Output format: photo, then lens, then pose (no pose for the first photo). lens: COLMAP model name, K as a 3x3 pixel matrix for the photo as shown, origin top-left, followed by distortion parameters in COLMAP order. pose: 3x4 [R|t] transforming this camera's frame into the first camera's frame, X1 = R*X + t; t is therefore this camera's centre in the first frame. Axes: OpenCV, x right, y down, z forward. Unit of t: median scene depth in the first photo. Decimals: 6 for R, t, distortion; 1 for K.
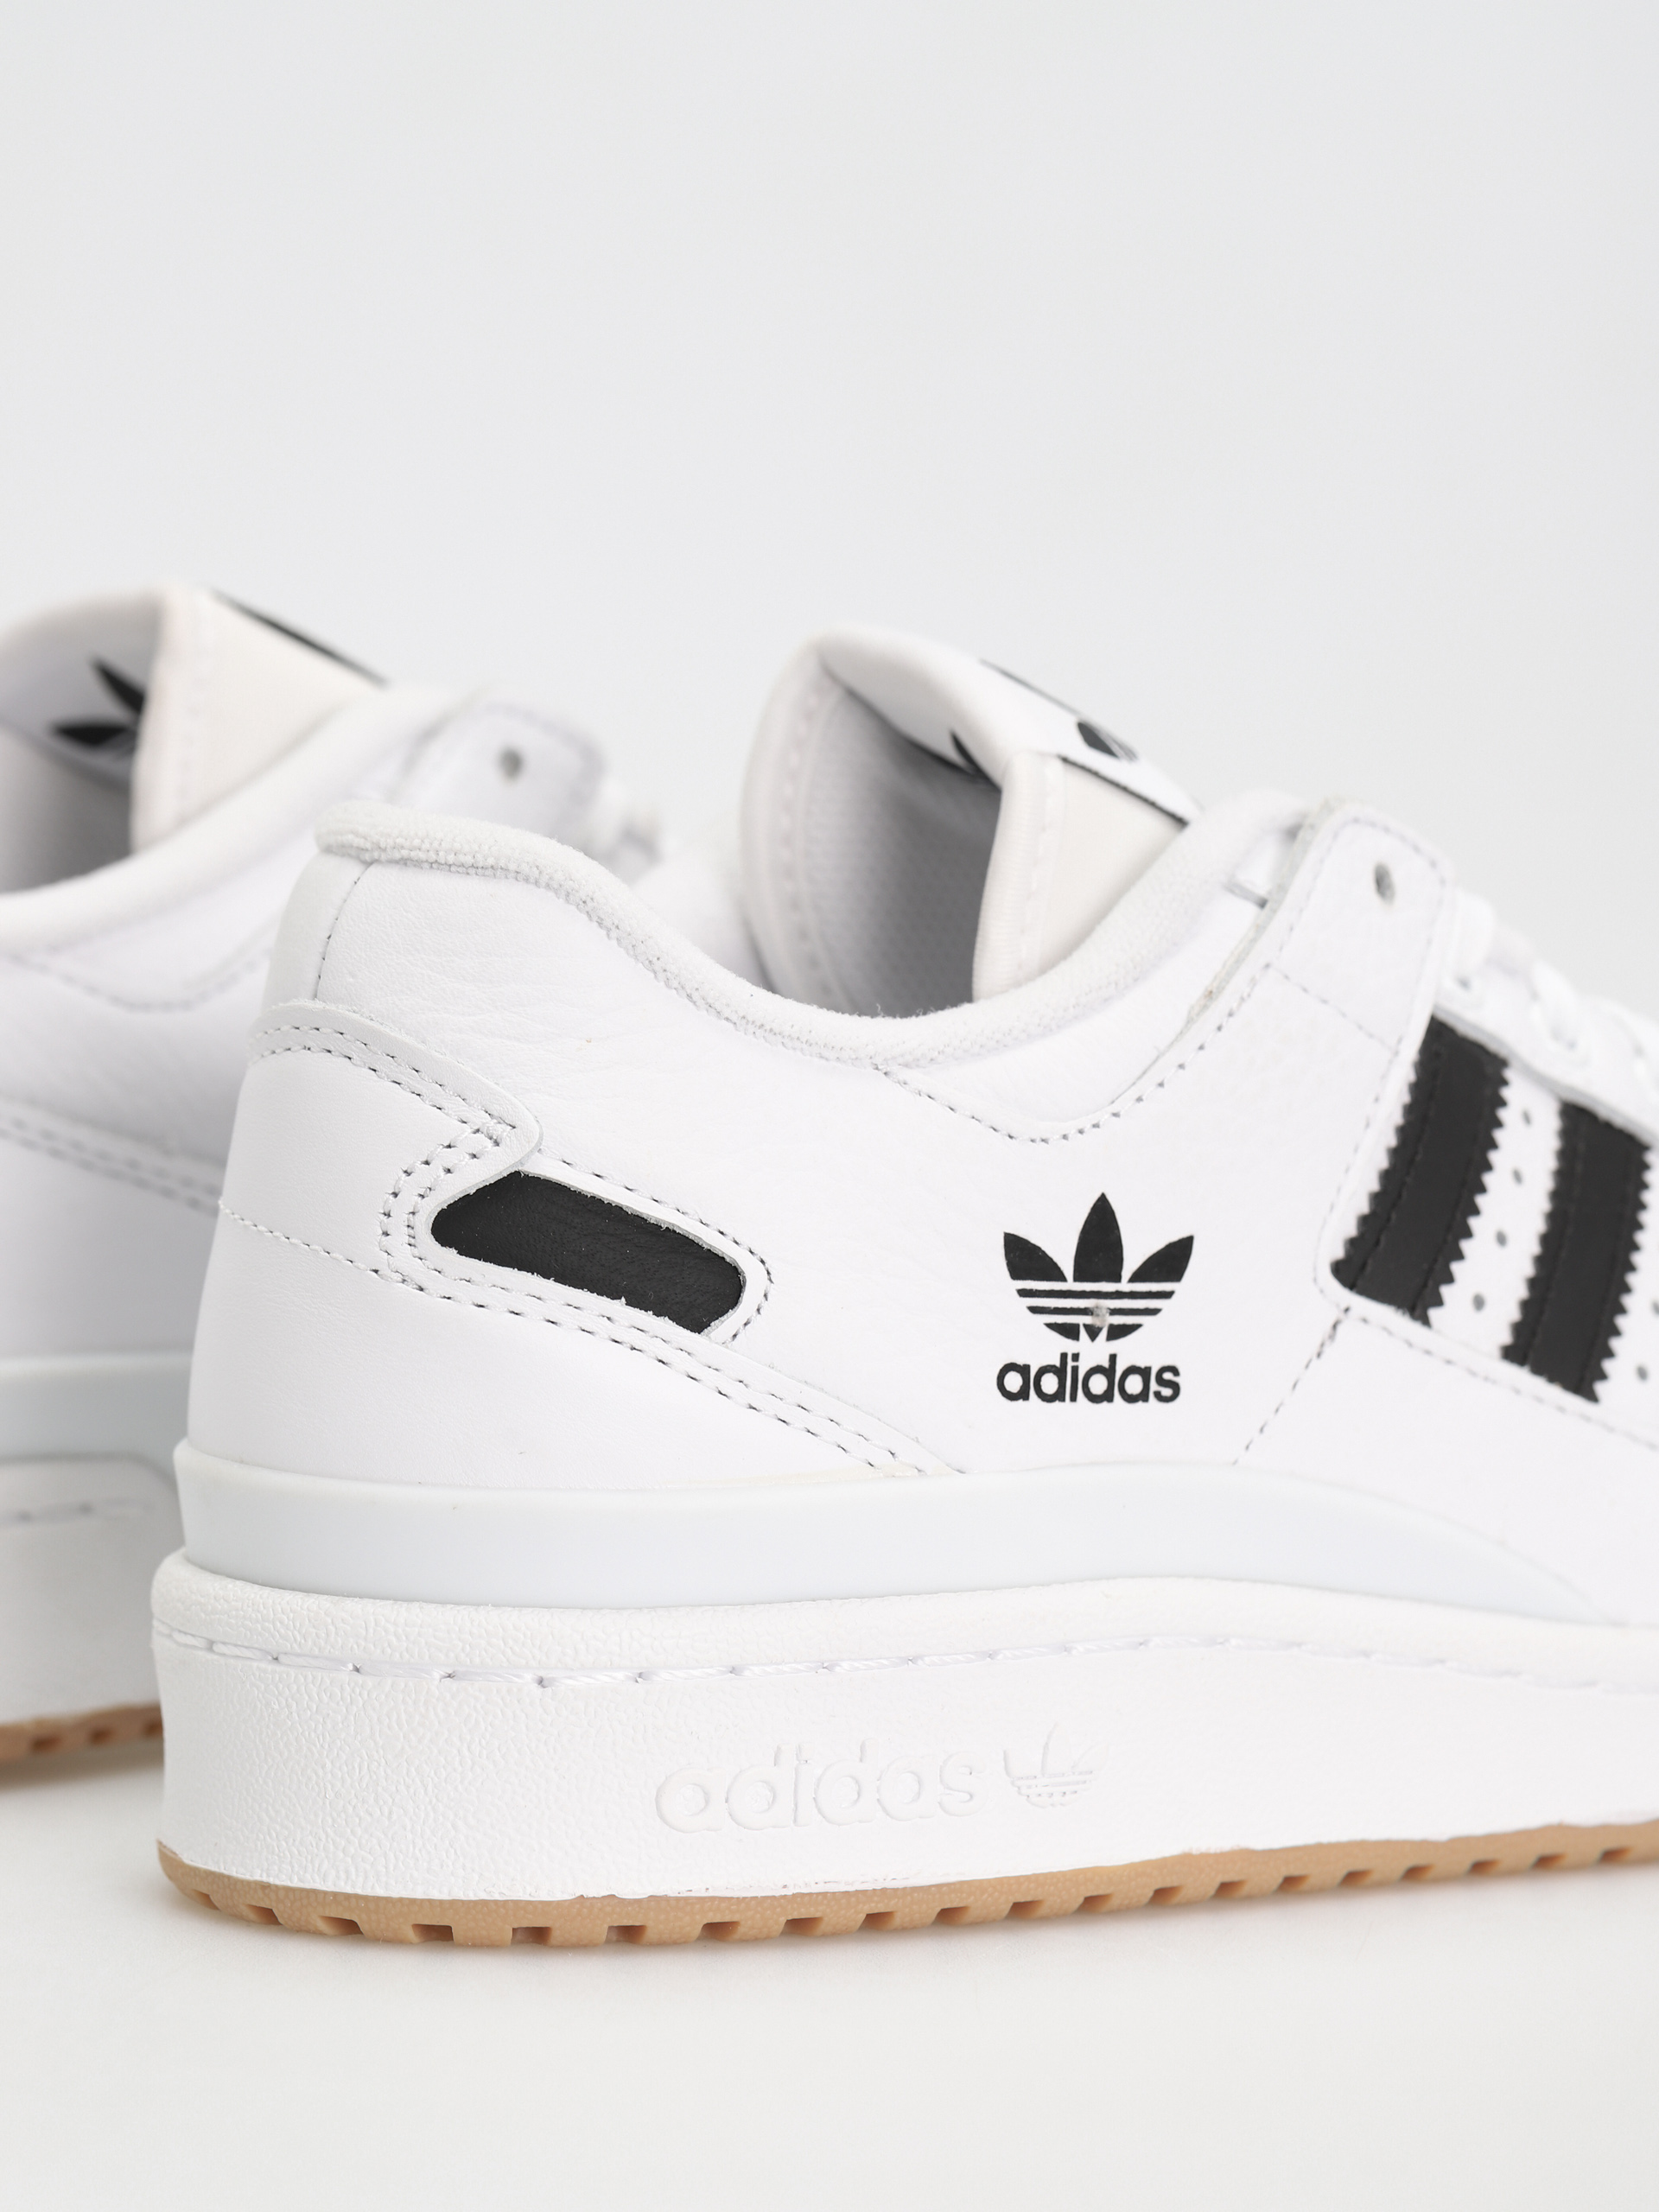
lens RADIAL K [[7858.6, 0, 834.6], [0, 7858.6, 1111.7], [0, 0, 1]] dist [-0.106723, 0.000000]
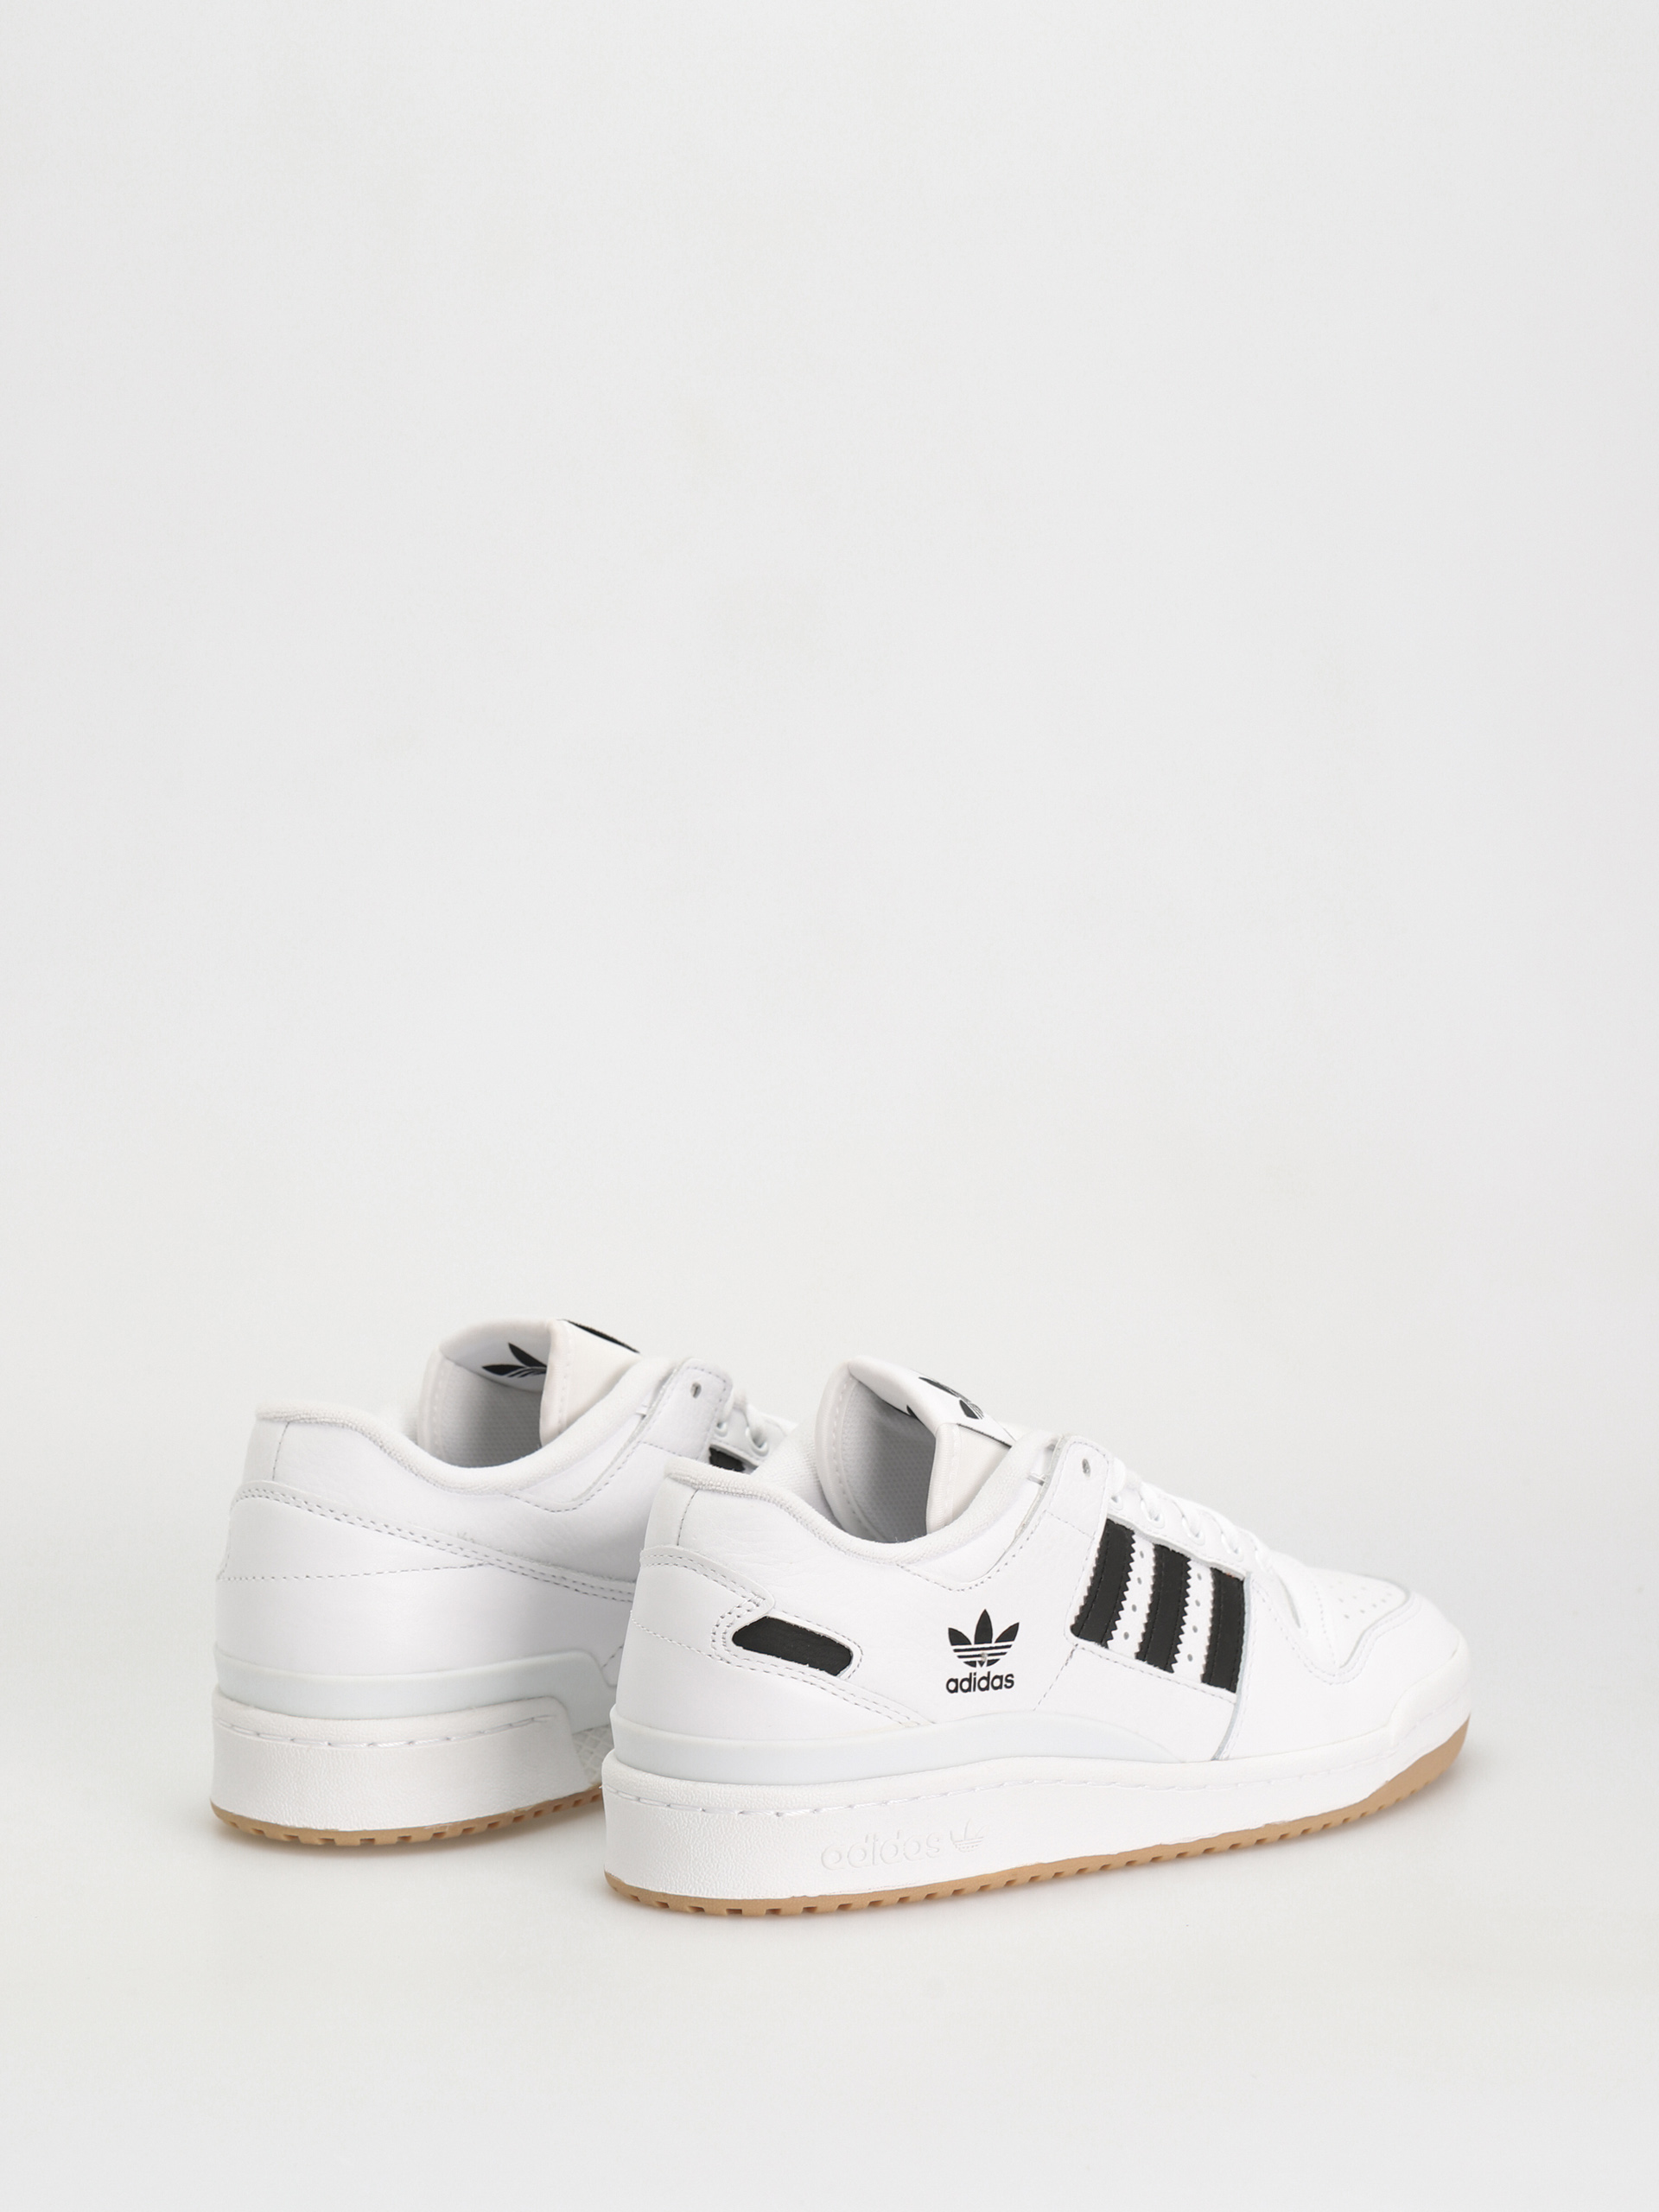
lens RADIAL K [[7858.6, 0, 823.3], [0, 7858.6, 1101.1], [0, 0, 1]] dist [-0.106723, 0.000000]
pose [[0.994777, -0.018771, 0.100330, -0.265205], [0.013420, 0.998465, 0.053739, -0.286236], [-0.101184, -0.052112, 0.993502, -1.477405]]
